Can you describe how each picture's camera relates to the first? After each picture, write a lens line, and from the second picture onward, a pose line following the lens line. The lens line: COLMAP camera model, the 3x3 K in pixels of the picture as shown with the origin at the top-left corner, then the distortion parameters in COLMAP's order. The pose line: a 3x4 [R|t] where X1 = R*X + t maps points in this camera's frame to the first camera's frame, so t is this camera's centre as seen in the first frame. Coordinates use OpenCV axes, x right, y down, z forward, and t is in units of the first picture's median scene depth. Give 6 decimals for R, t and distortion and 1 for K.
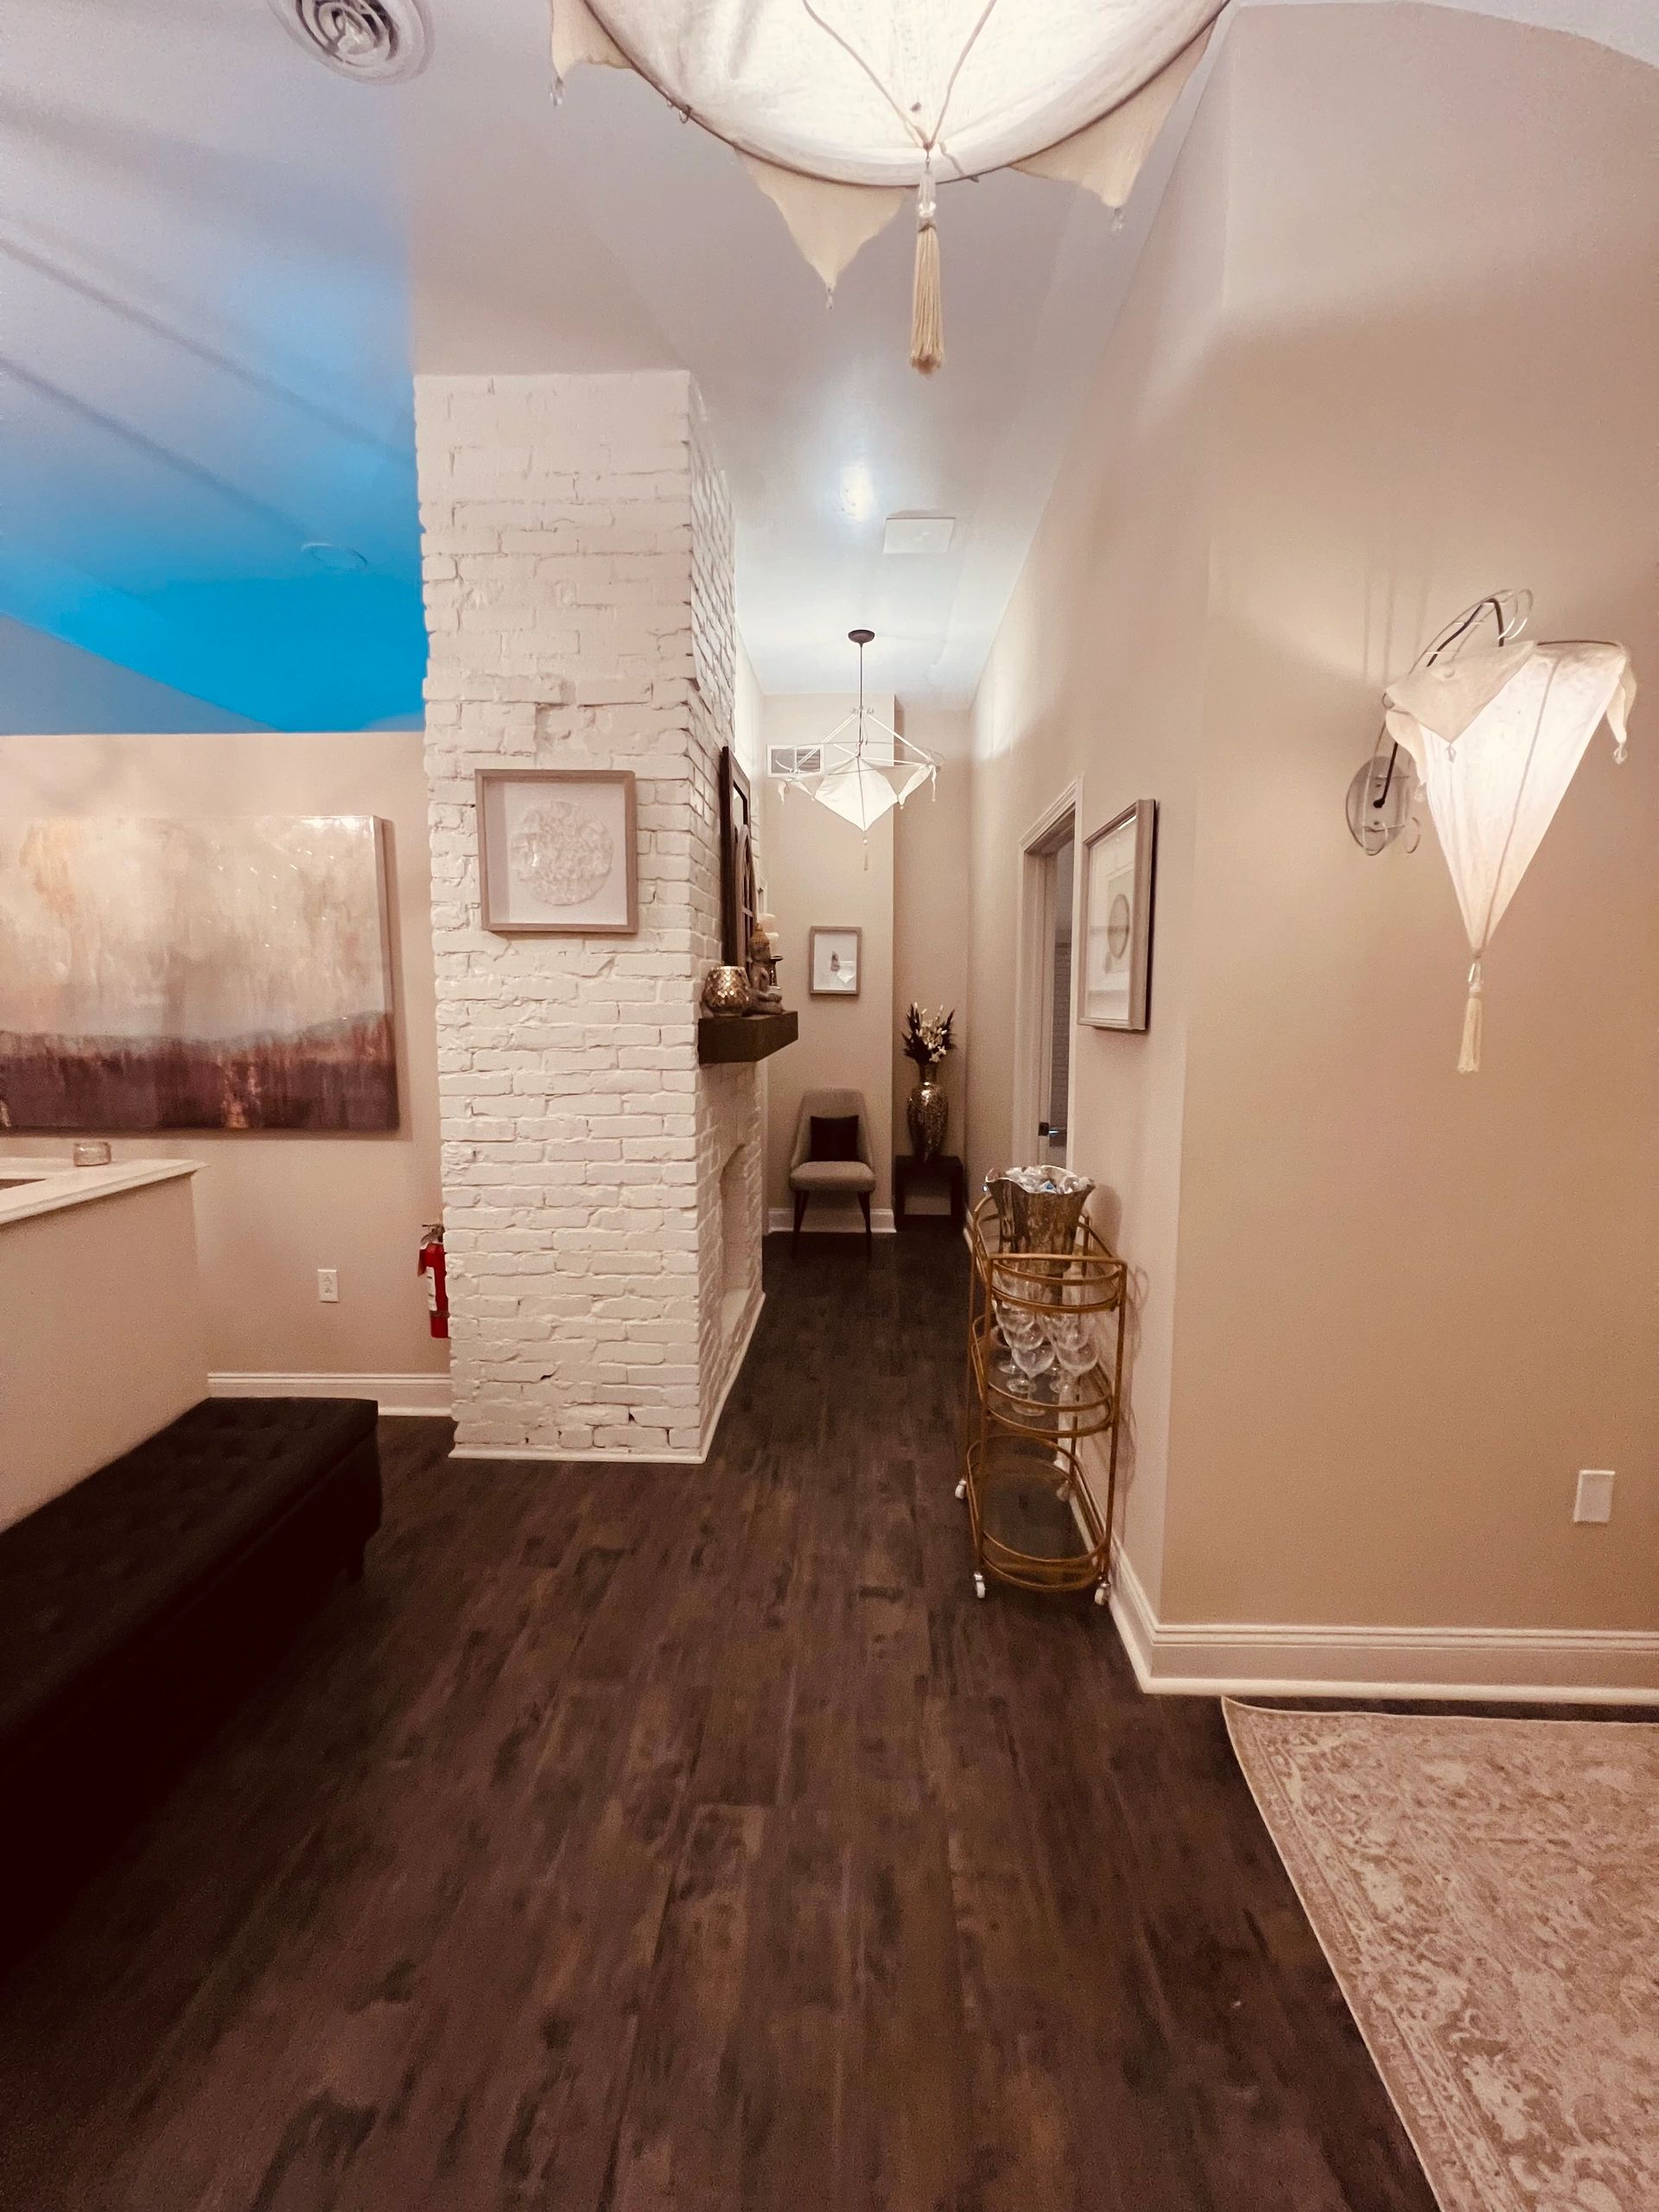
lens RADIAL K [[880.7, 0, 835.7], [0, 880.7, 1096.5], [0, 0, 1]] dist [-0.004486, 0.001156]
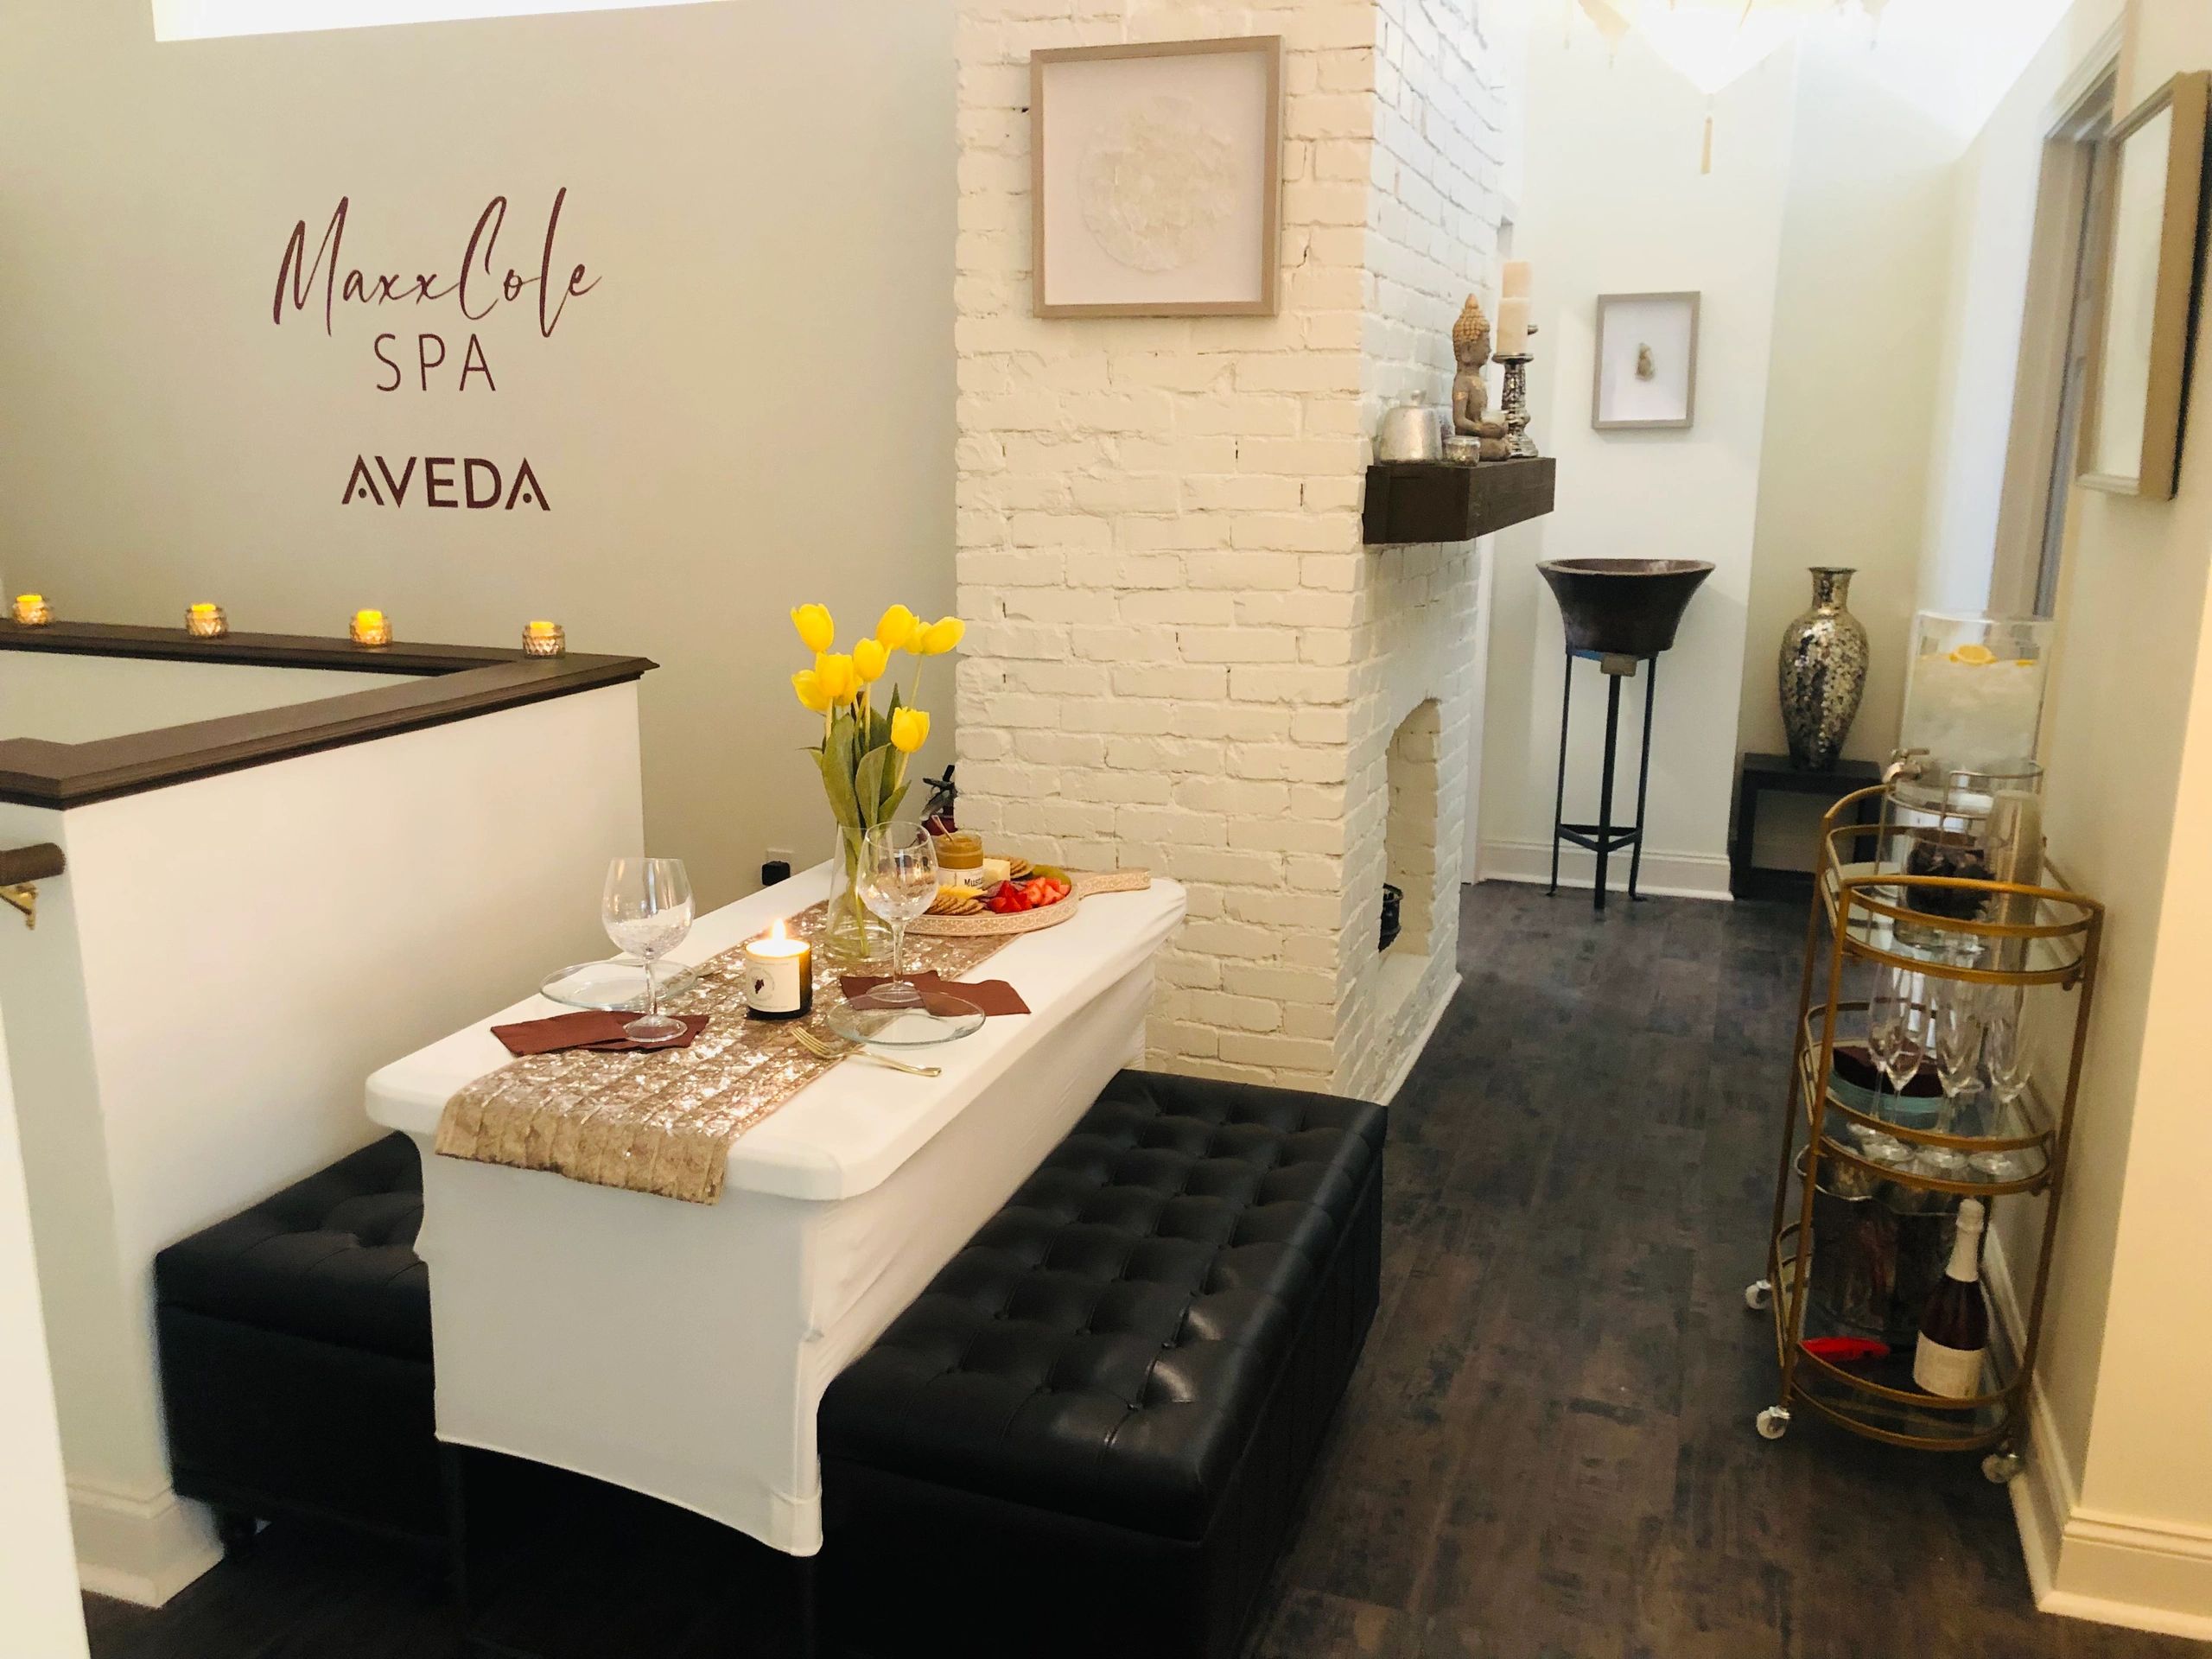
lens RADIAL K [[1801.7, 0, 1101.2], [0, 1801.7, 828.5], [0, 0, 1]] dist [0.065832, -0.028067]
pose [[0.953997, 0.074376, -0.290445, 0.062939], [-0.044405, 0.993109, 0.108457, 0.040565], [0.296510, -0.090570, 0.950726, -0.324143]]
